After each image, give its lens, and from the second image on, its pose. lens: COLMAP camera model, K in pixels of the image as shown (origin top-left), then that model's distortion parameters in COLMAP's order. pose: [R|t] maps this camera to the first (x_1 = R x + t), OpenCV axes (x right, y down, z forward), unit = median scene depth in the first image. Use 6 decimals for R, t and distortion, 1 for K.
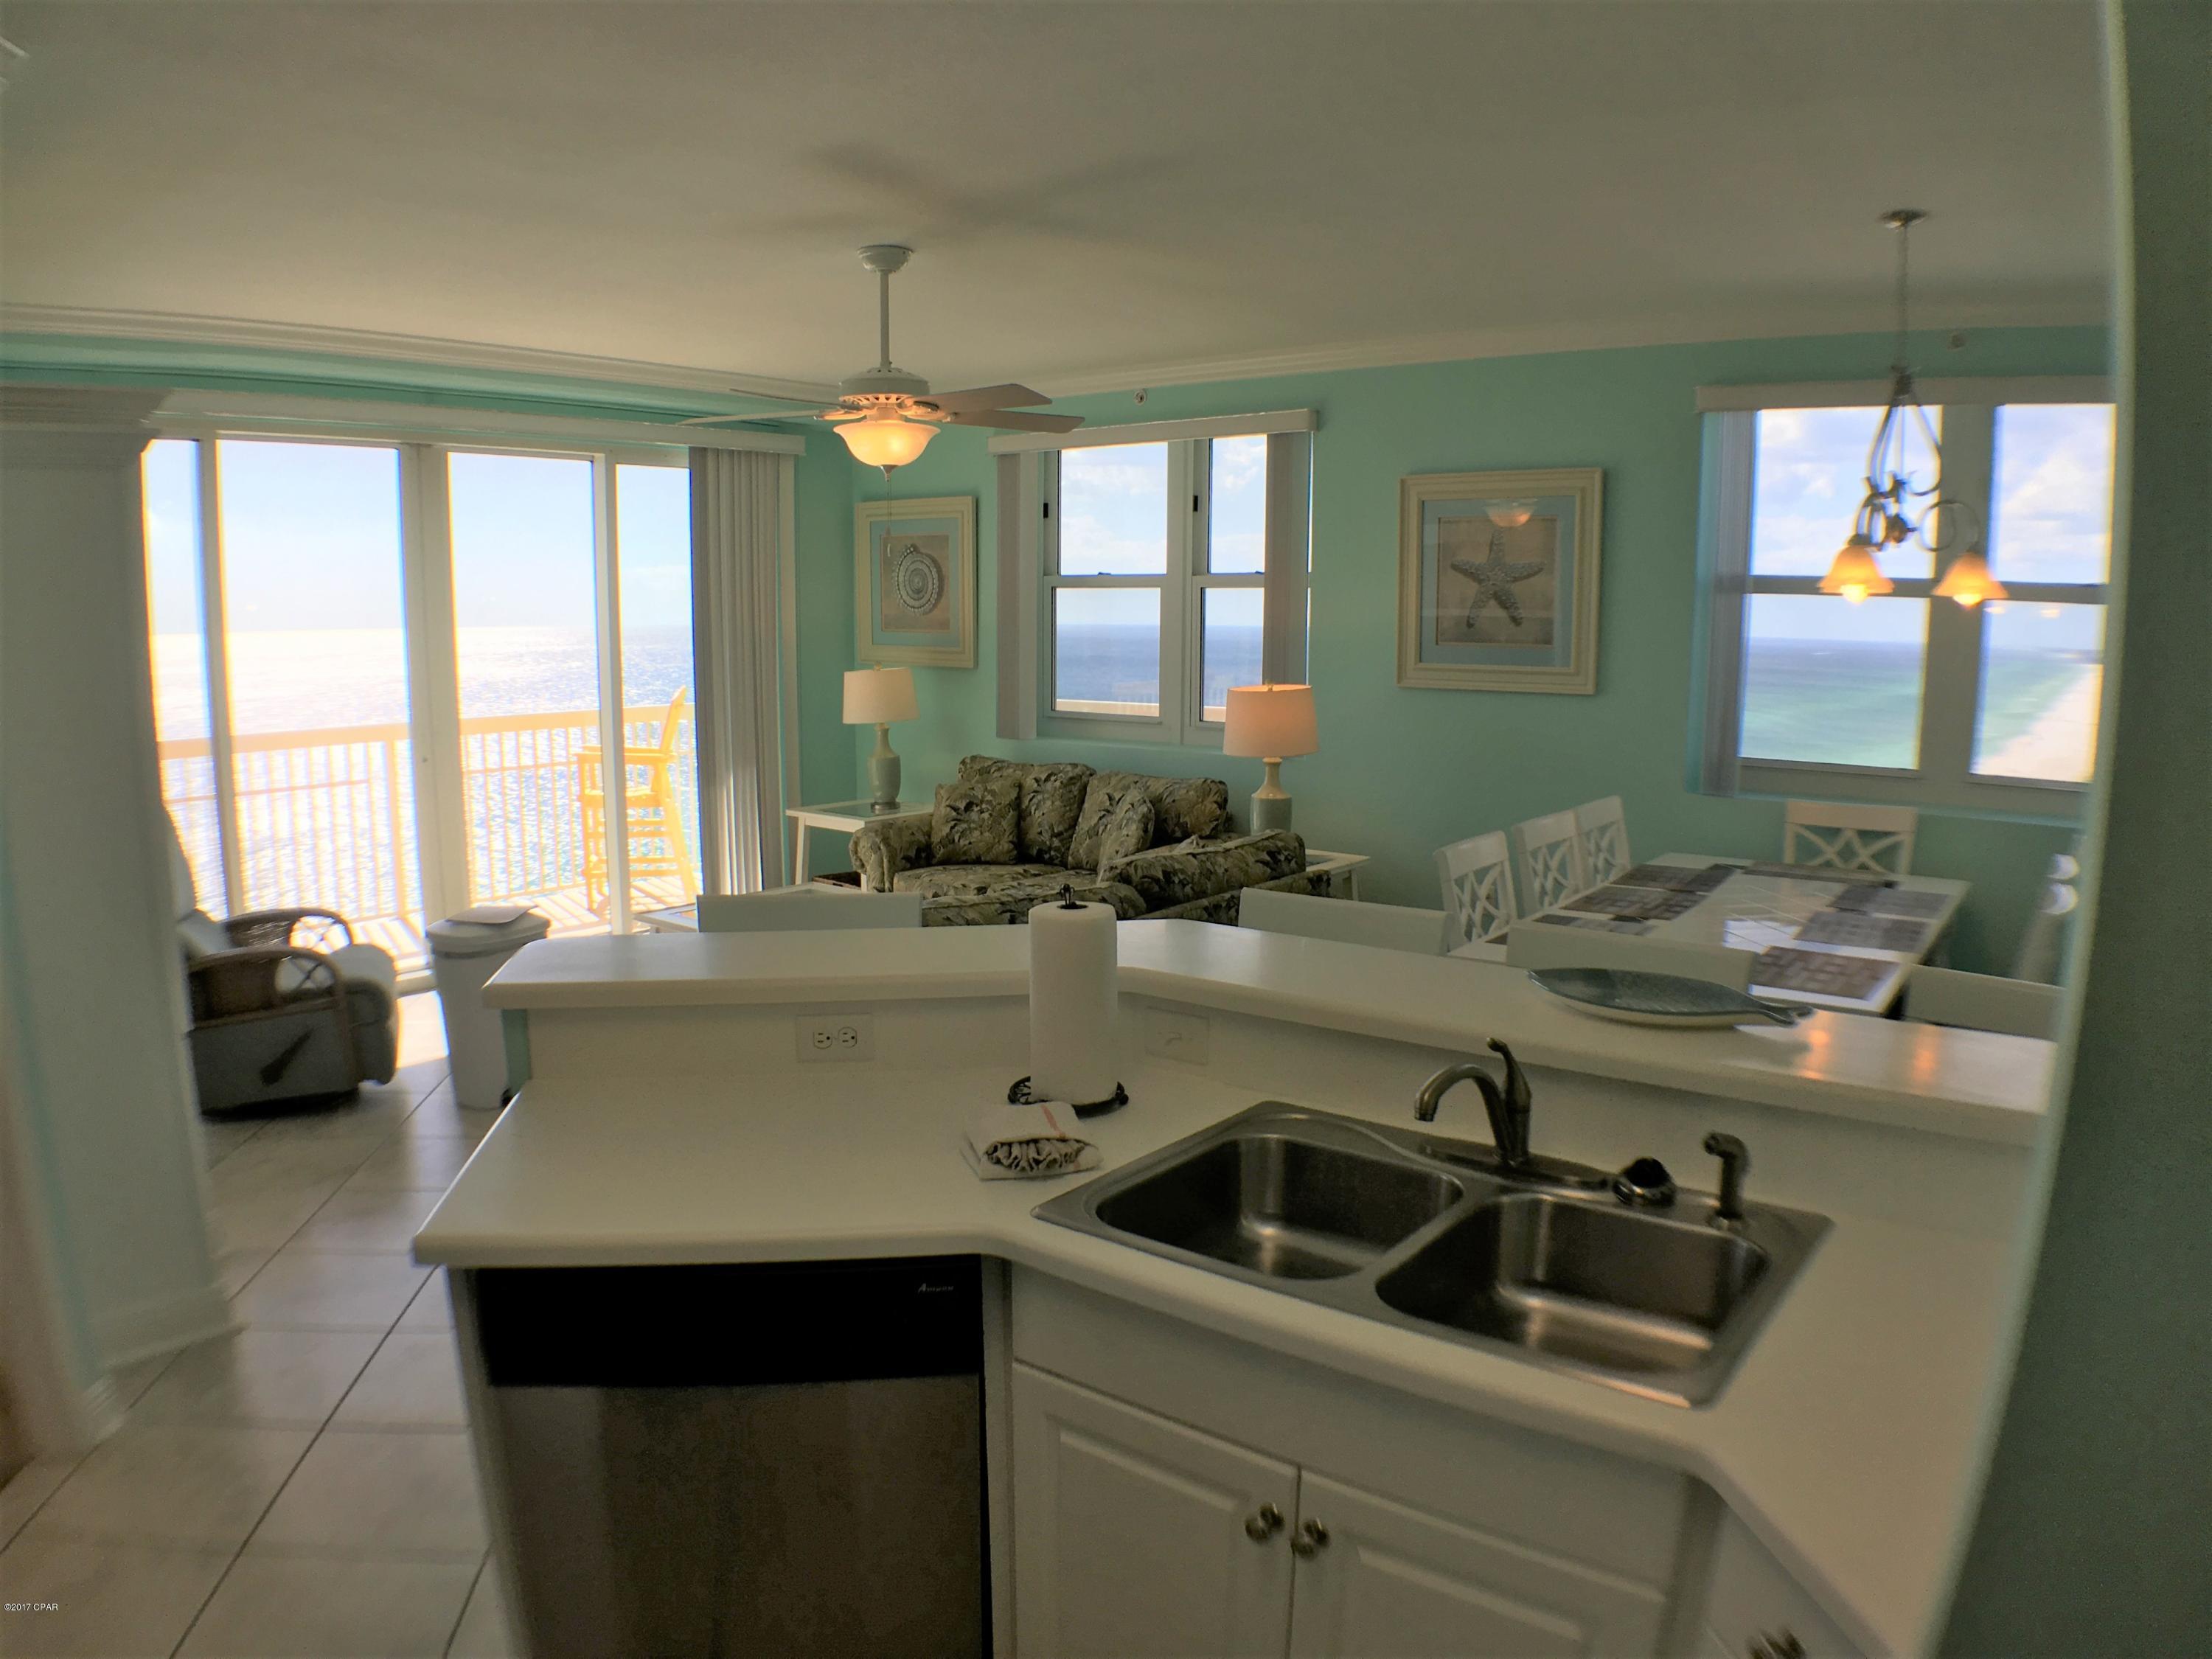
lens RADIAL K [[1482.8, 0, 1119.9], [0, 1482.8, 890.8], [0, 0, 1]] dist [-0.157933, 0.025489]
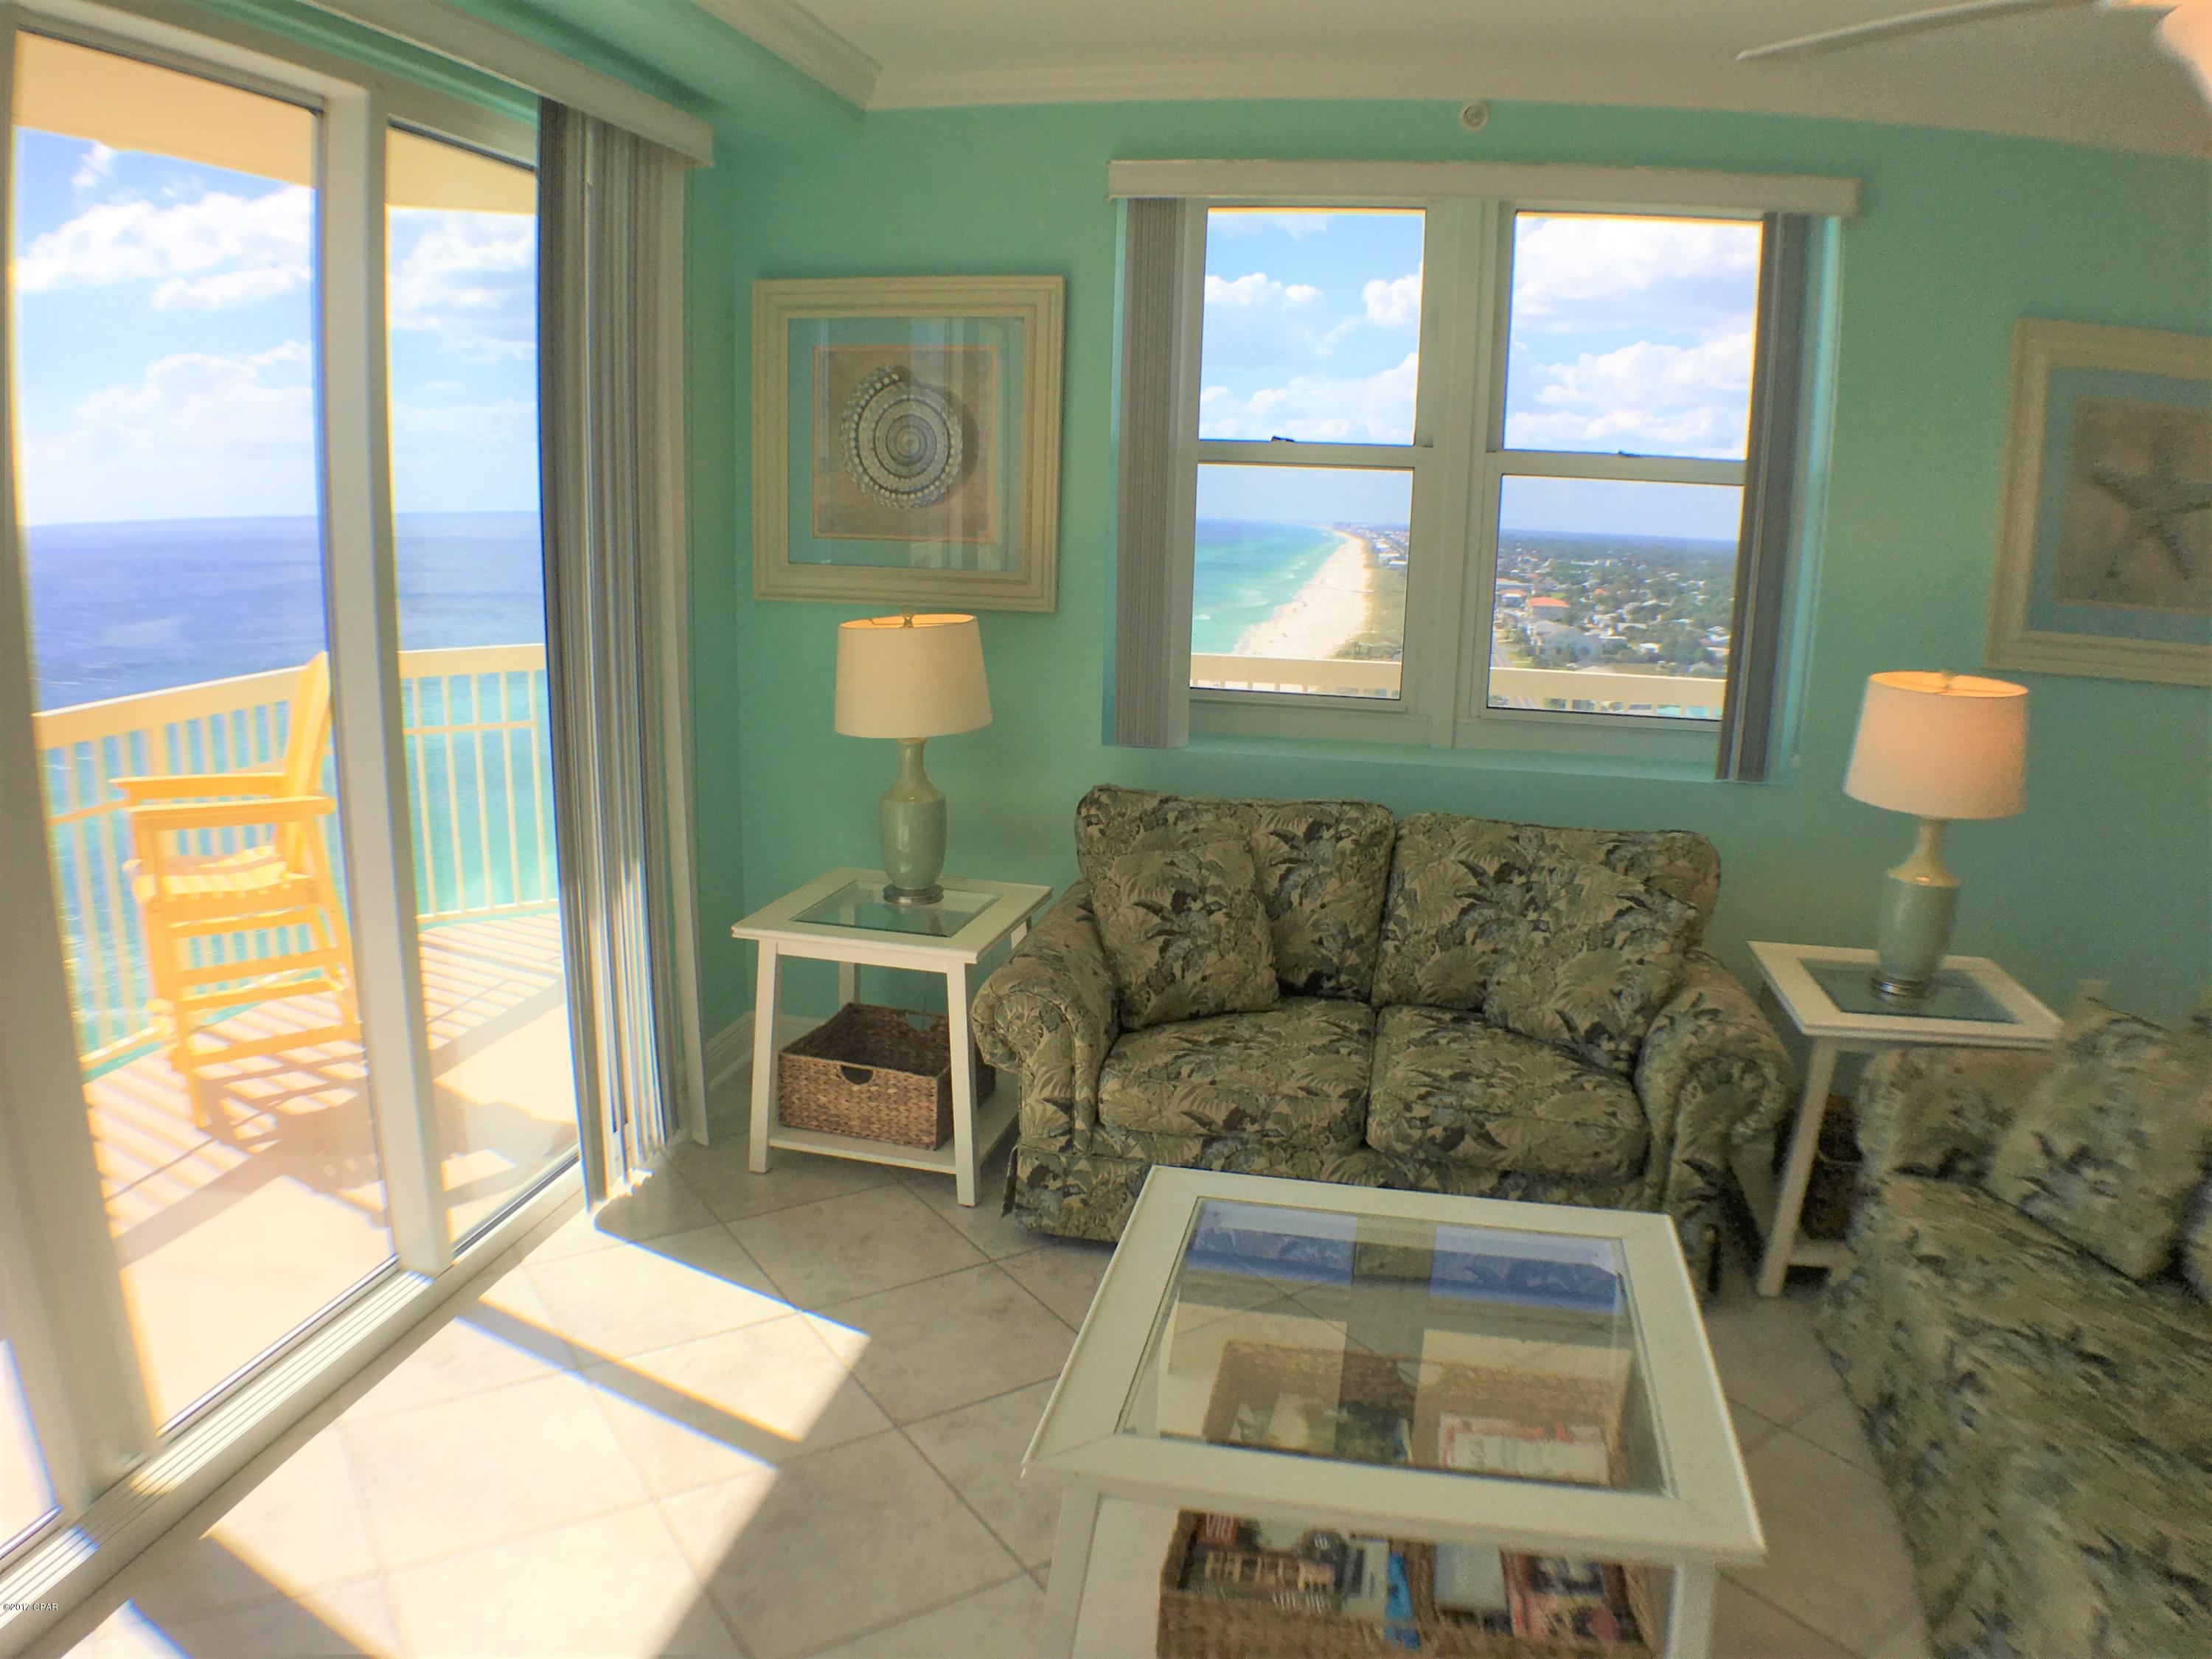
lens RADIAL K [[1514.1, 0, 1135.7], [0, 1514.1, 831.2], [0, 0, 1]] dist [-0.167129, 0.016362]
pose [[0.892832, -0.075908, 0.443947, -0.347720], [0.060031, 0.996957, 0.049732, -0.109377], [-0.446371, -0.017752, 0.894672, 0.564569]]
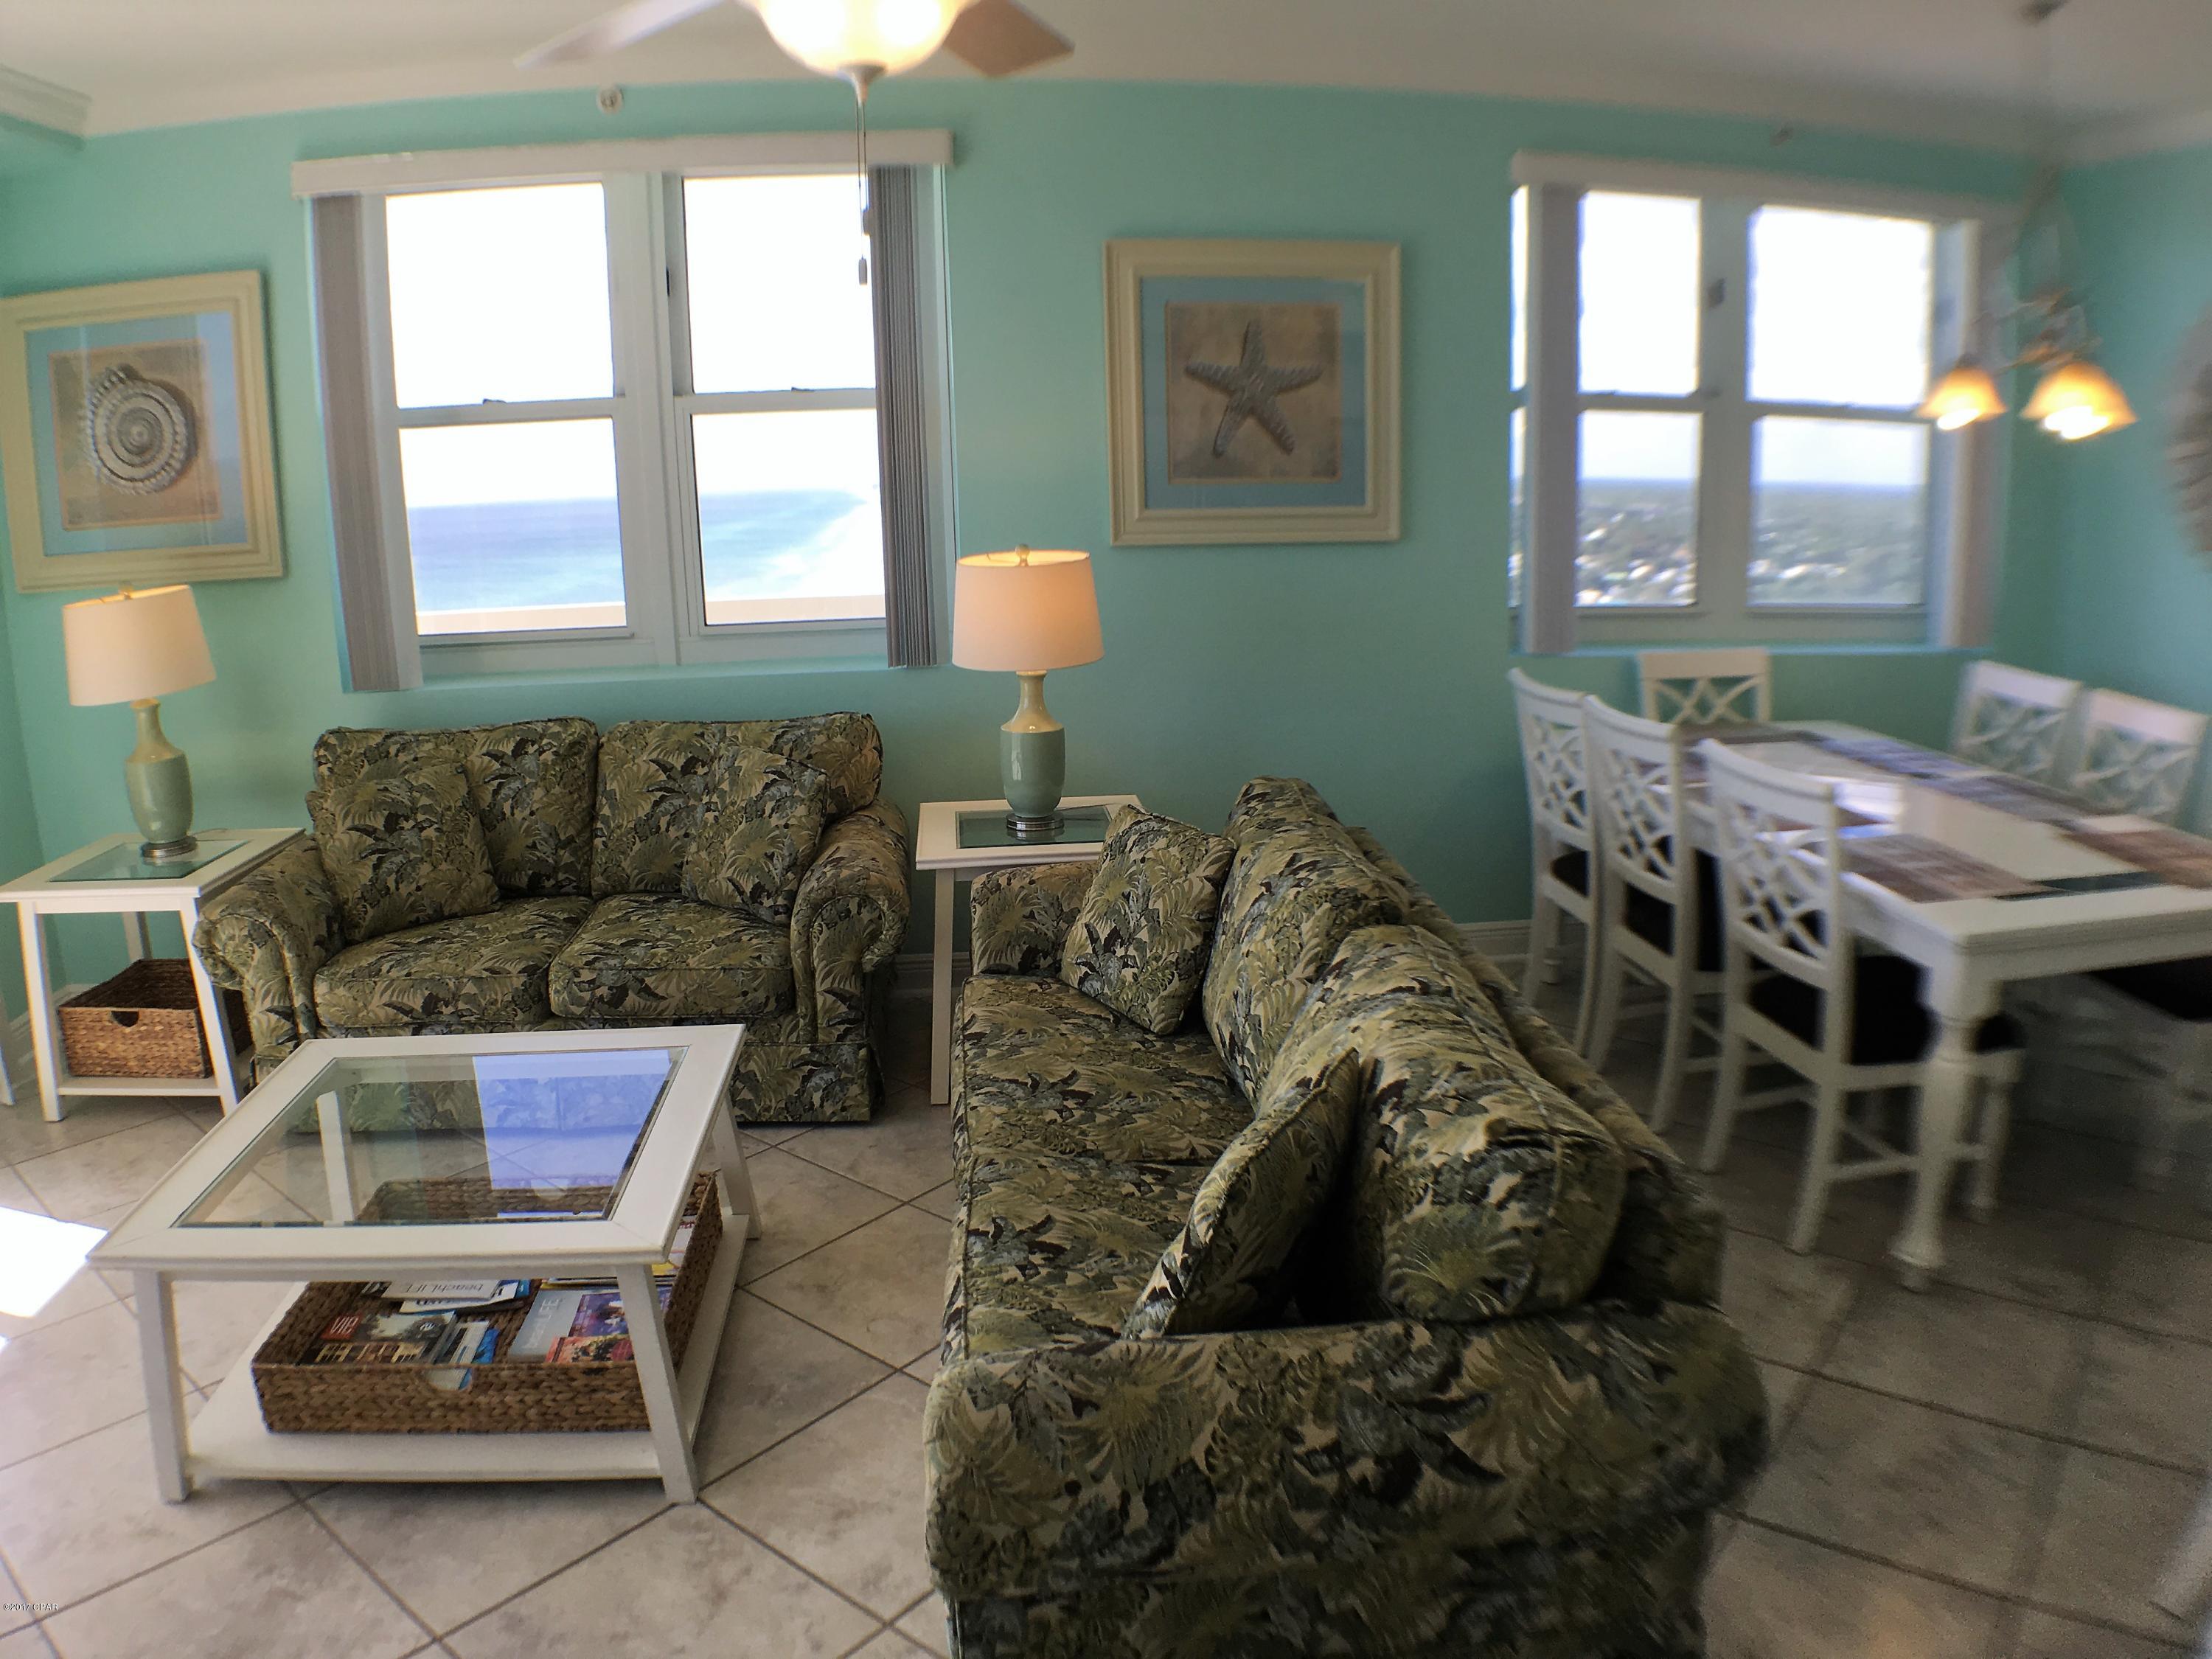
lens RADIAL K [[1469.6, 0, 1106.0], [0, 1469.6, 829.5], [0, 0, 1]] dist [-0.152634, 0.001574]
pose [[0.719241, -0.181181, 0.670721, -0.270181], [0.149005, 0.983161, 0.105795, -0.072157], [-0.678594, 0.023848, 0.734126, 0.445129]]
